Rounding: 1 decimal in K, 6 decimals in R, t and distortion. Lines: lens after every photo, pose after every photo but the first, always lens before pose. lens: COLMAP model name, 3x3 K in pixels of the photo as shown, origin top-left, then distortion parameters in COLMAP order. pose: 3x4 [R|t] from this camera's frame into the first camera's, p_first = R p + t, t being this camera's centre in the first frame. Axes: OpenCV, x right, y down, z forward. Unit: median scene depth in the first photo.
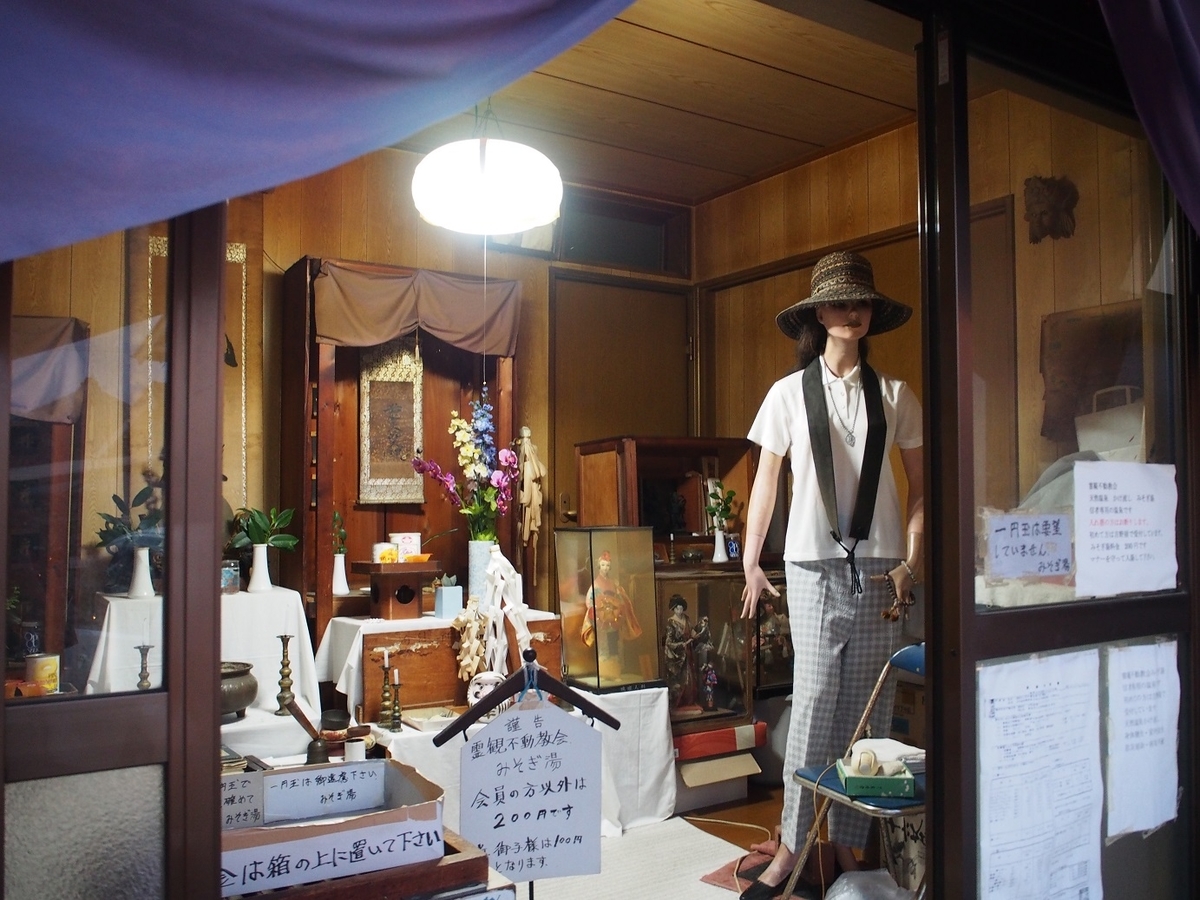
lens RADIAL K [[981.8, 0, 598.1], [0, 981.8, 442.6], [0, 0, 1]] dist [-0.084373, 0.022294]
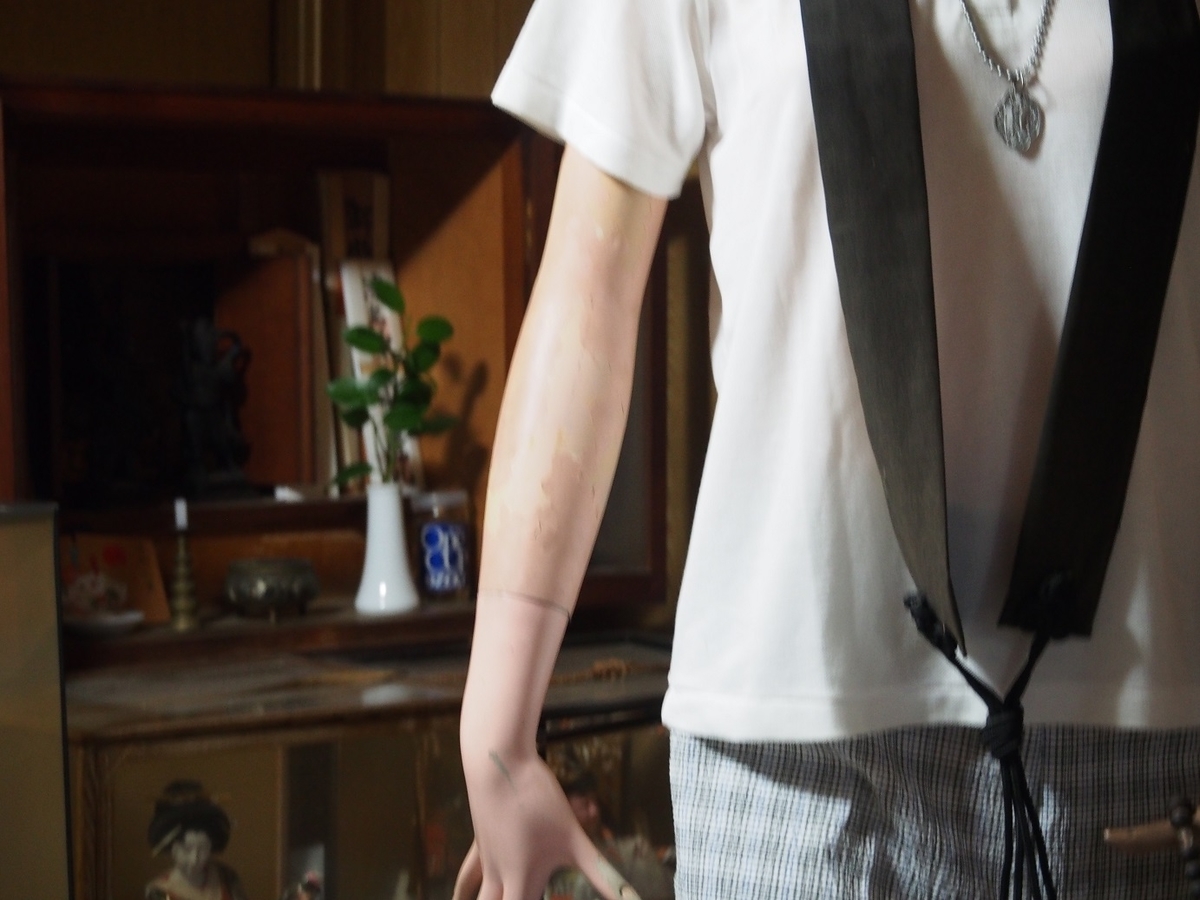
lens RADIAL K [[2708.3, 0, 599.3], [0, 2708.3, 452.0], [0, 0, 1]] dist [0.024302, 0.000000]
pose [[0.984085, 0.000516, 0.177695, 0.079364], [-0.022979, 0.991968, 0.124382, -0.002764], [-0.176204, -0.126486, 0.976193, 0.471419]]
